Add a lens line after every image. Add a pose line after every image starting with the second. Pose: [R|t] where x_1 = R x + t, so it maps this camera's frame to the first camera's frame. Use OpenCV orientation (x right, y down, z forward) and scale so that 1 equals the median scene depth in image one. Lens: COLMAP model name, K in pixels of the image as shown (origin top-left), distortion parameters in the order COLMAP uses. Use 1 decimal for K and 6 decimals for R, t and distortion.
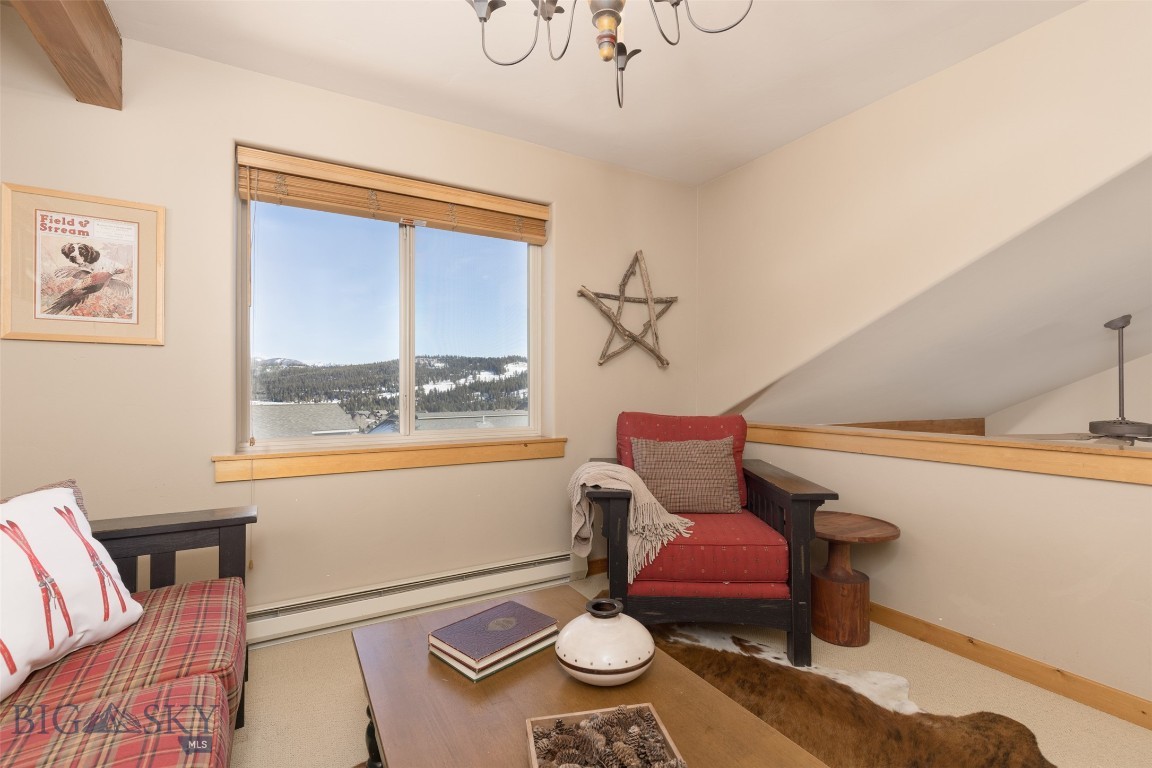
lens RADIAL K [[519.2, 0, 579.5], [0, 519.2, 392.1], [0, 0, 1]] dist [0.003200, 0.000083]
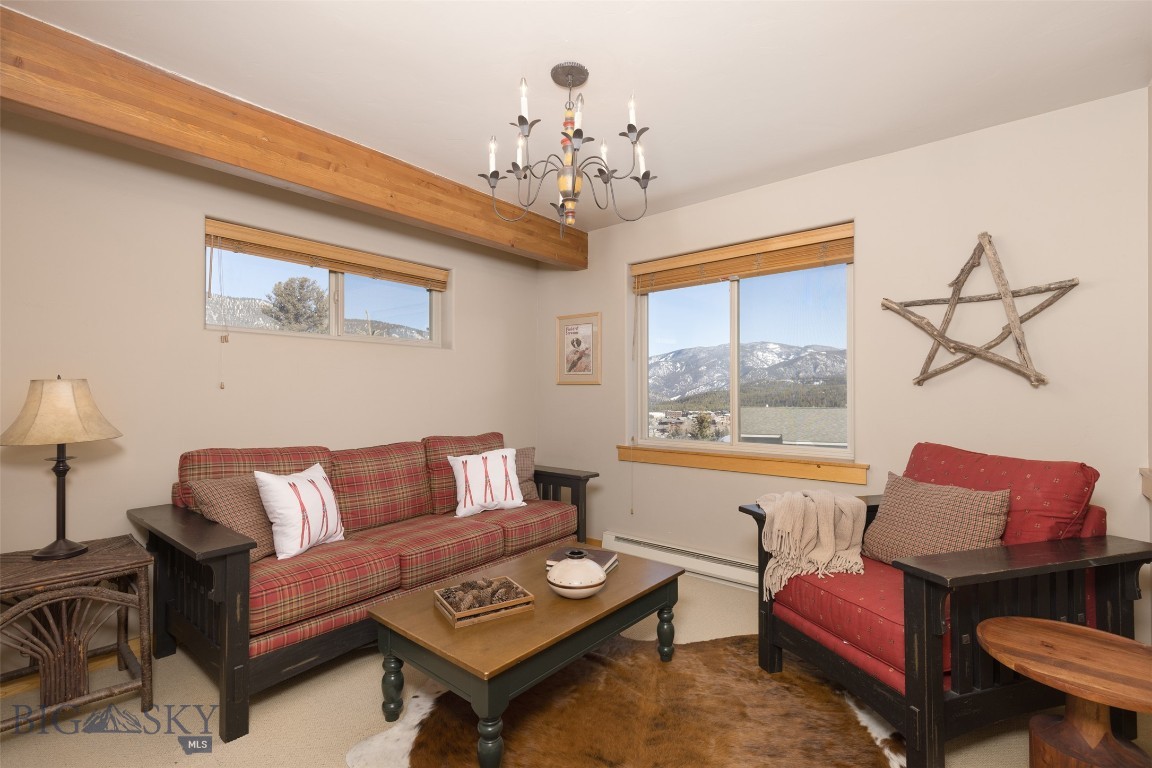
lens RADIAL K [[526.5, 0, 577.5], [0, 526.5, 390.2], [0, 0, 1]] dist [0.004930, -0.000477]
pose [[0.334928, -0.004976, -0.942231, 0.690144], [0.000157, 0.999986, -0.005225, -0.040047], [0.942244, 0.001602, 0.334924, 0.188681]]
